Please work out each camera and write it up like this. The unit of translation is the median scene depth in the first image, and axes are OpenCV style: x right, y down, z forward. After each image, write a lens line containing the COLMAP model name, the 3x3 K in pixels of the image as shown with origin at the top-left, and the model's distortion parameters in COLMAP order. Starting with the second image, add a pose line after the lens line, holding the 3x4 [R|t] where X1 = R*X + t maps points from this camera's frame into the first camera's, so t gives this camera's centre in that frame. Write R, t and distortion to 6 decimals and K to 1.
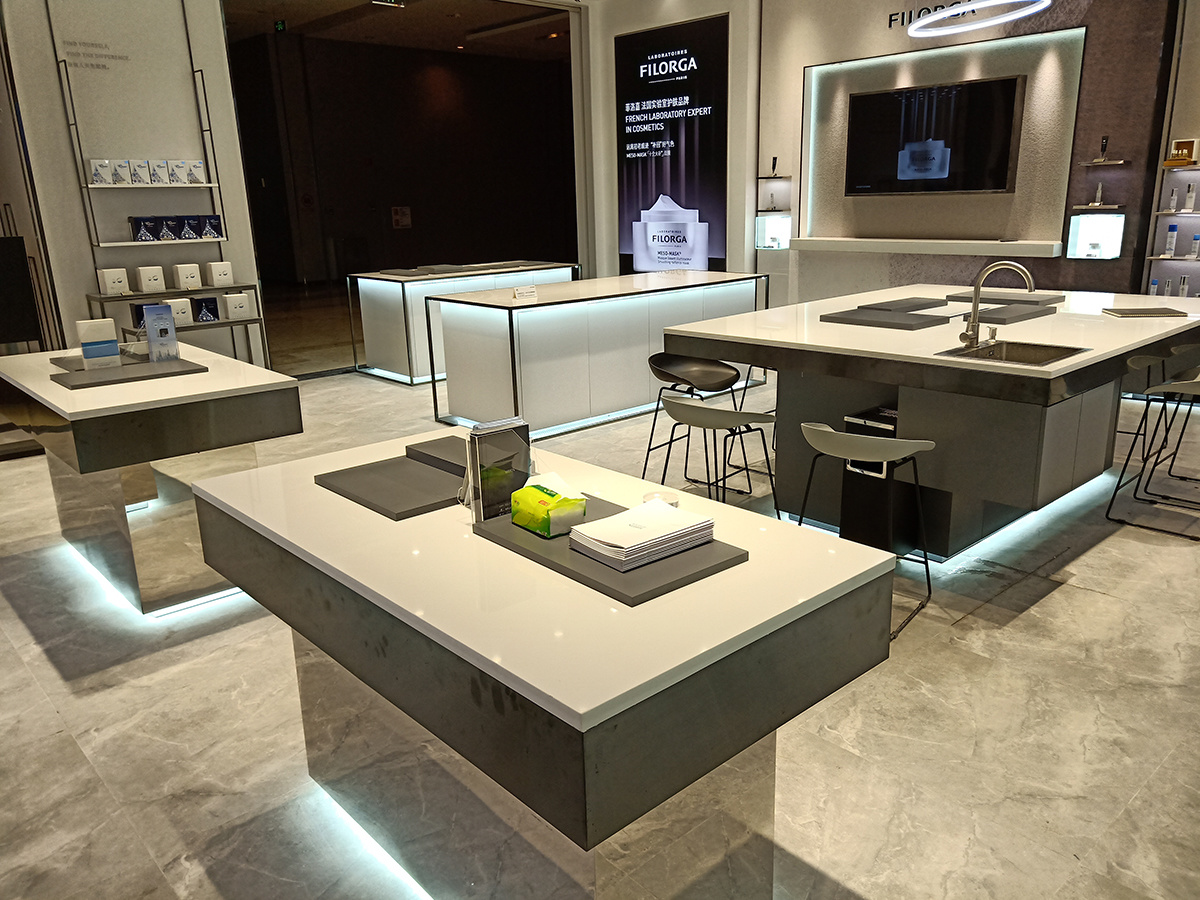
lens RADIAL K [[905.4, 0, 606.1], [0, 905.4, 448.0], [0, 0, 1]] dist [0.058955, -0.031394]
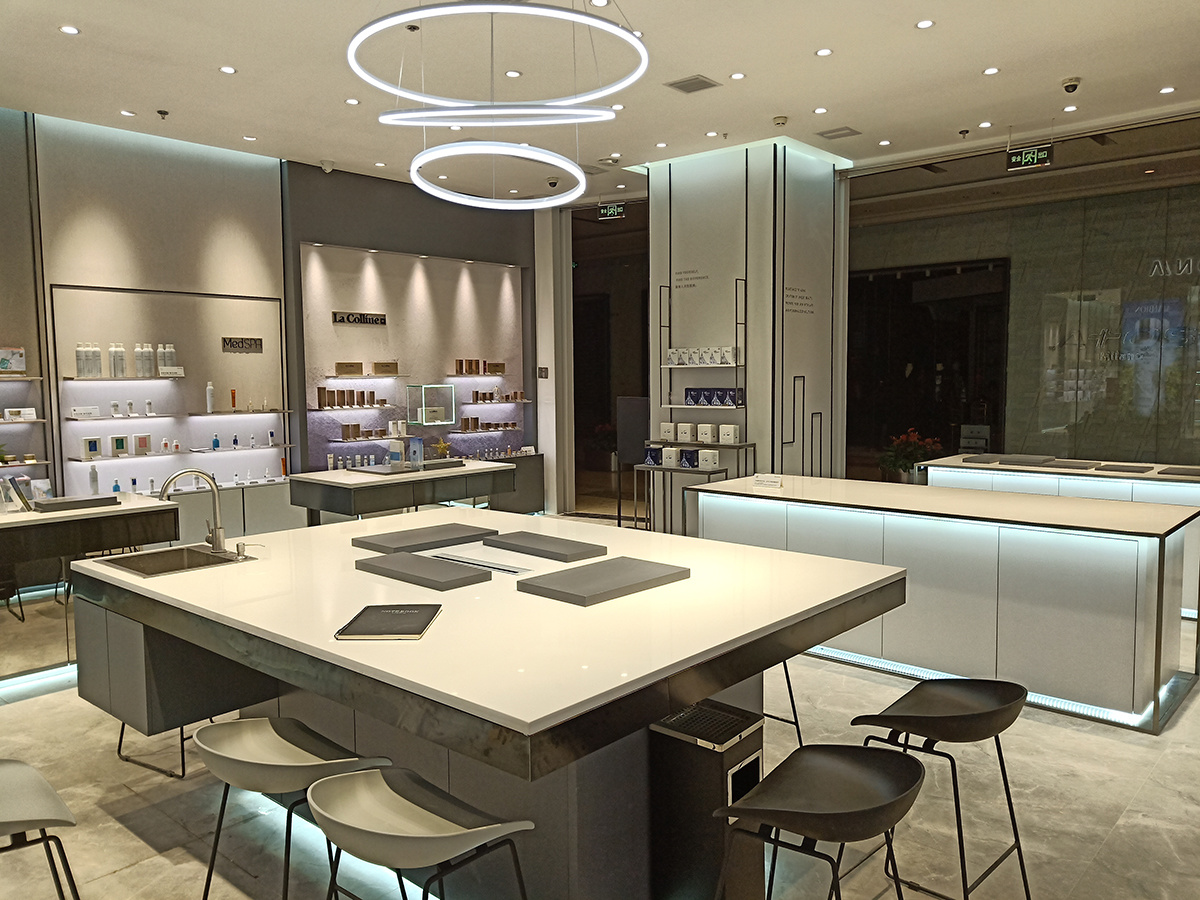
lens RADIAL K [[905.4, 0, 604.2], [0, 905.4, 450.3], [0, 0, 1]] dist [0.058955, -0.031394]
pose [[0.101307, 0.110237, -0.988729, 0.753720], [-0.264043, 0.961178, 0.080111, -0.216842], [0.959176, 0.252951, 0.126481, 0.670144]]
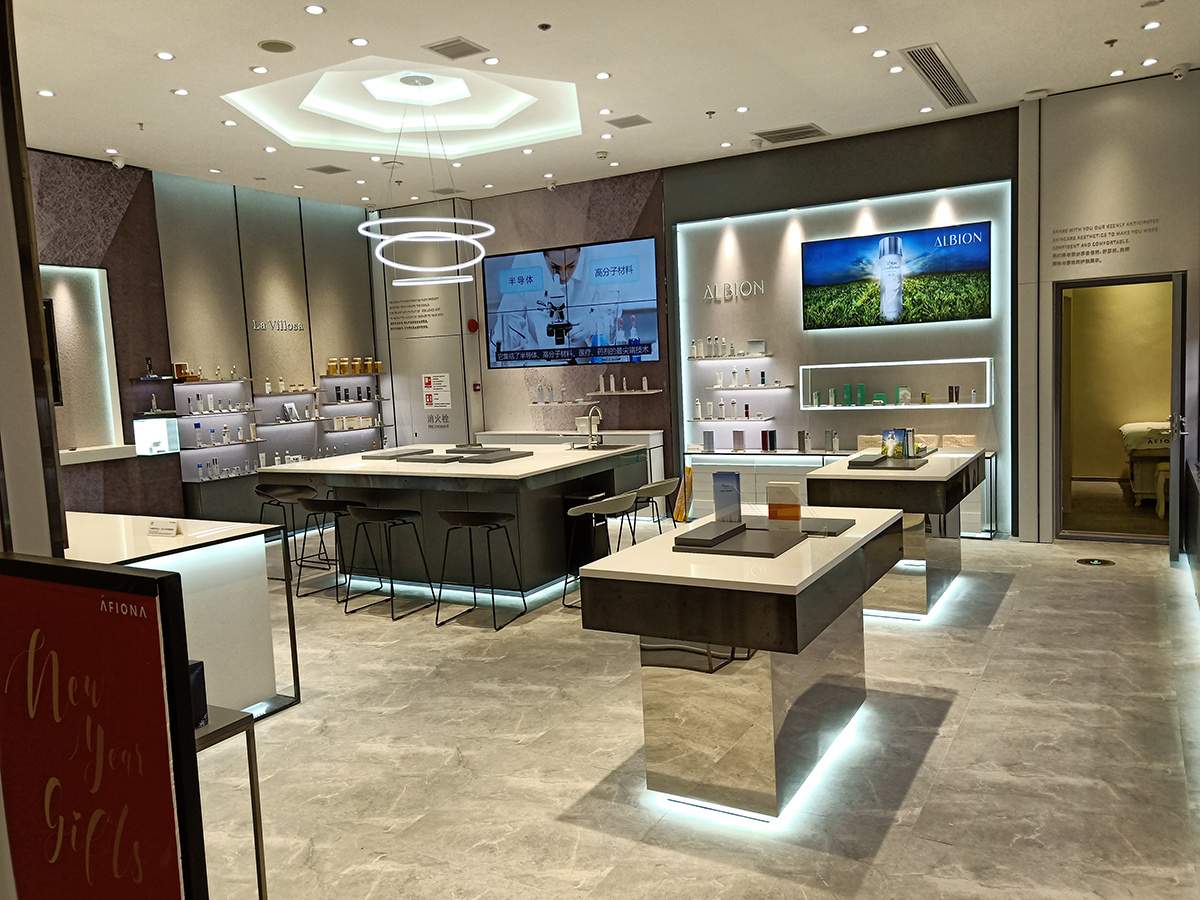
lens RADIAL K [[905.4, 0, 608.4], [0, 905.4, 446.6], [0, 0, 1]] dist [0.058955, -0.031394]
pose [[-0.299759, -0.049143, 0.952749, -0.806102], [0.311388, 0.938938, 0.146401, -0.212197], [-0.901766, 0.340559, -0.266152, 0.803339]]
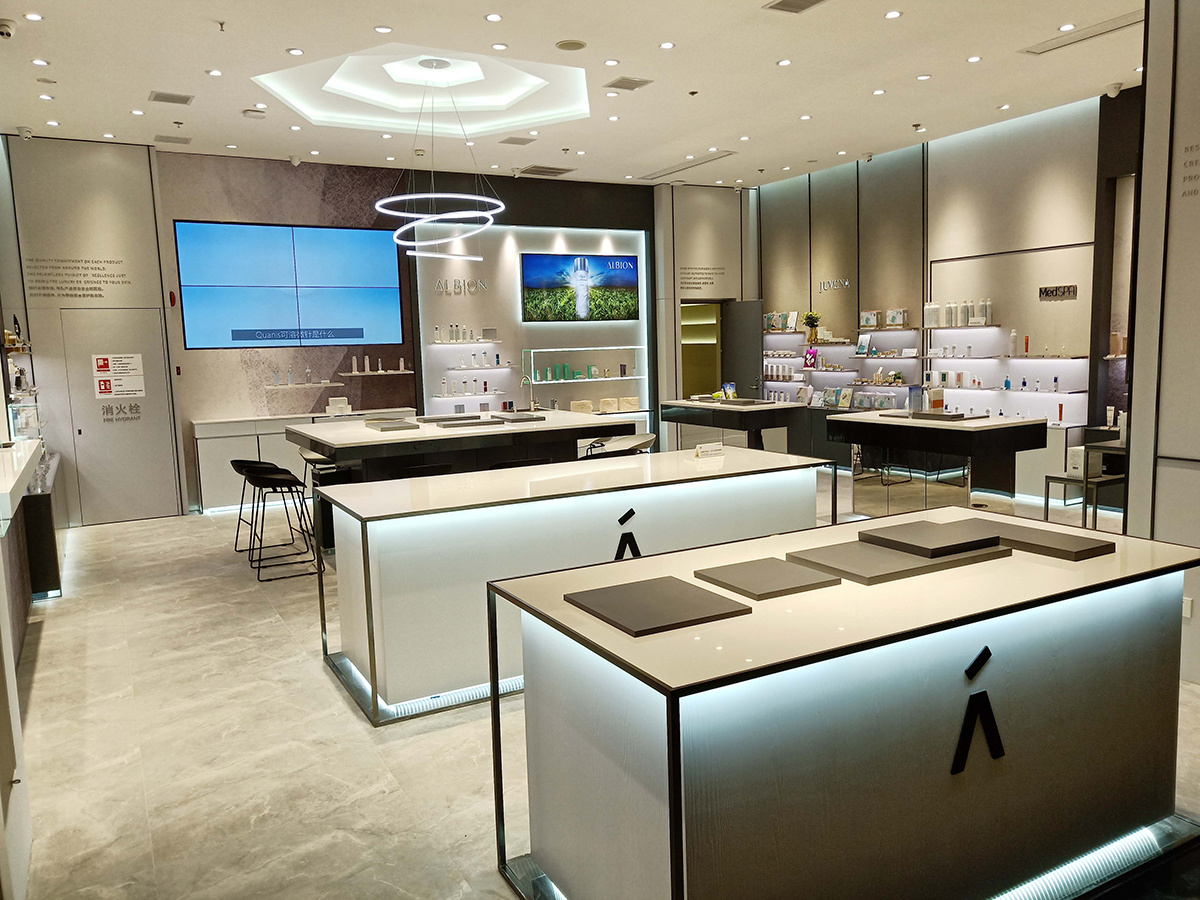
lens RADIAL K [[905.4, 0, 608.4], [0, 905.4, 446.9], [0, 0, 1]] dist [0.058955, -0.031394]
pose [[-0.971184, 0.025910, 0.236918, -0.188767], [0.115119, 0.921416, 0.371132, -0.474677], [-0.208684, 0.387712, -0.897848, 1.681882]]
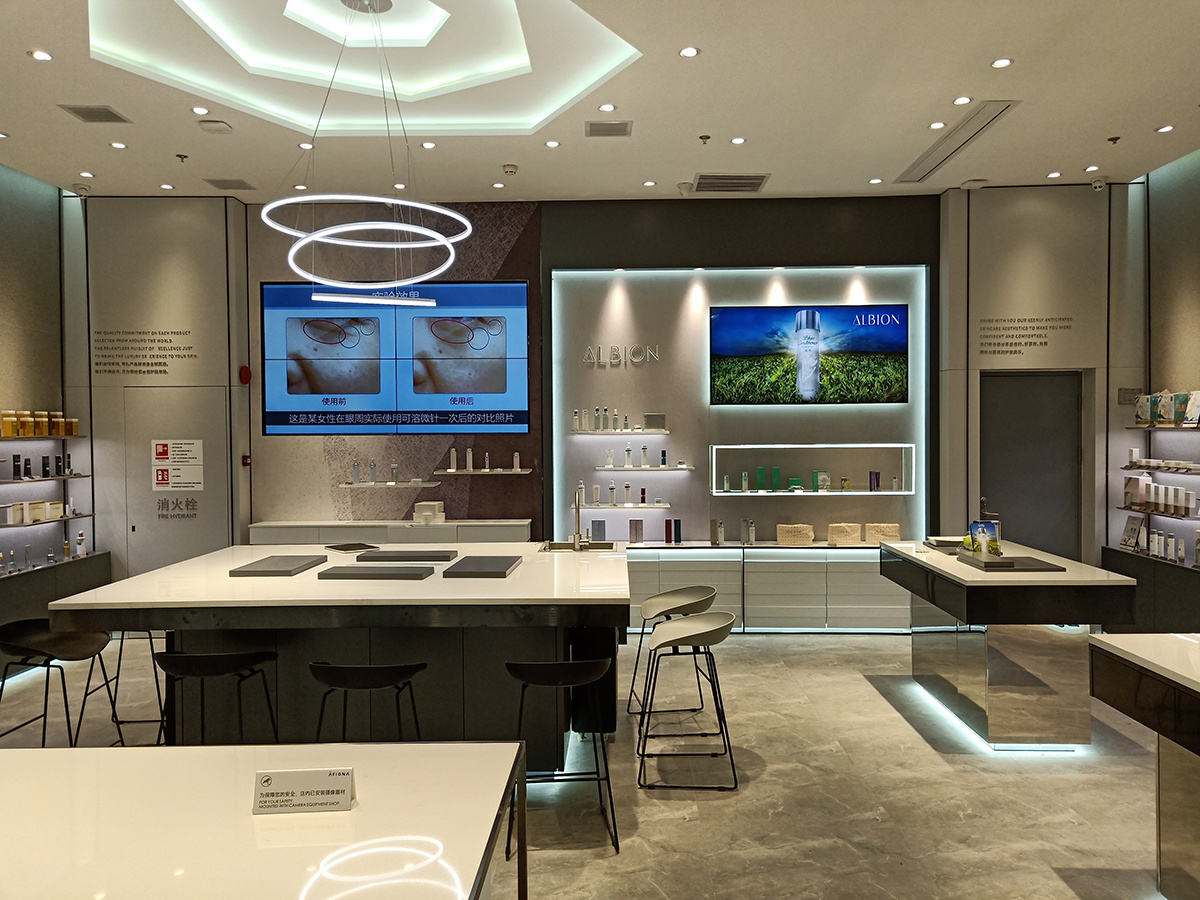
lens RADIAL K [[905.4, 0, 609.0], [0, 905.4, 447.0], [0, 0, 1]] dist [0.058955, -0.031394]
pose [[-0.723175, 0.017693, 0.690438, -0.344019], [0.213356, 0.956501, 0.198962, -0.293620], [-0.656885, 0.291193, -0.695492, 1.038079]]
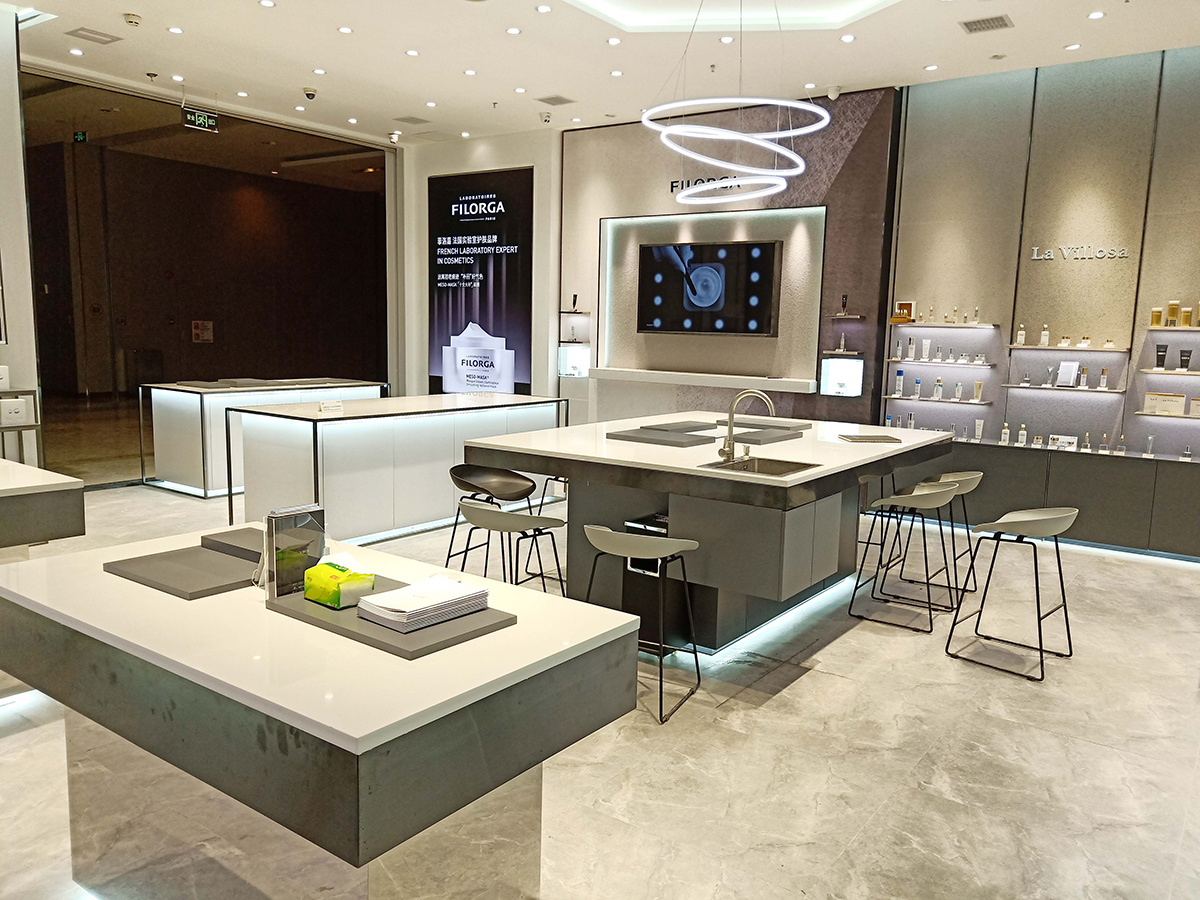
lens RADIAL K [[905.4, 0, 606.2], [0, 905.4, 448.9], [0, 0, 1]] dist [0.058955, -0.031394]
pose [[0.979108, 0.022702, 0.202069, 0.007609], [0.005136, 0.990670, -0.136184, 0.016287], [-0.203275, 0.134377, 0.969857, -0.047845]]
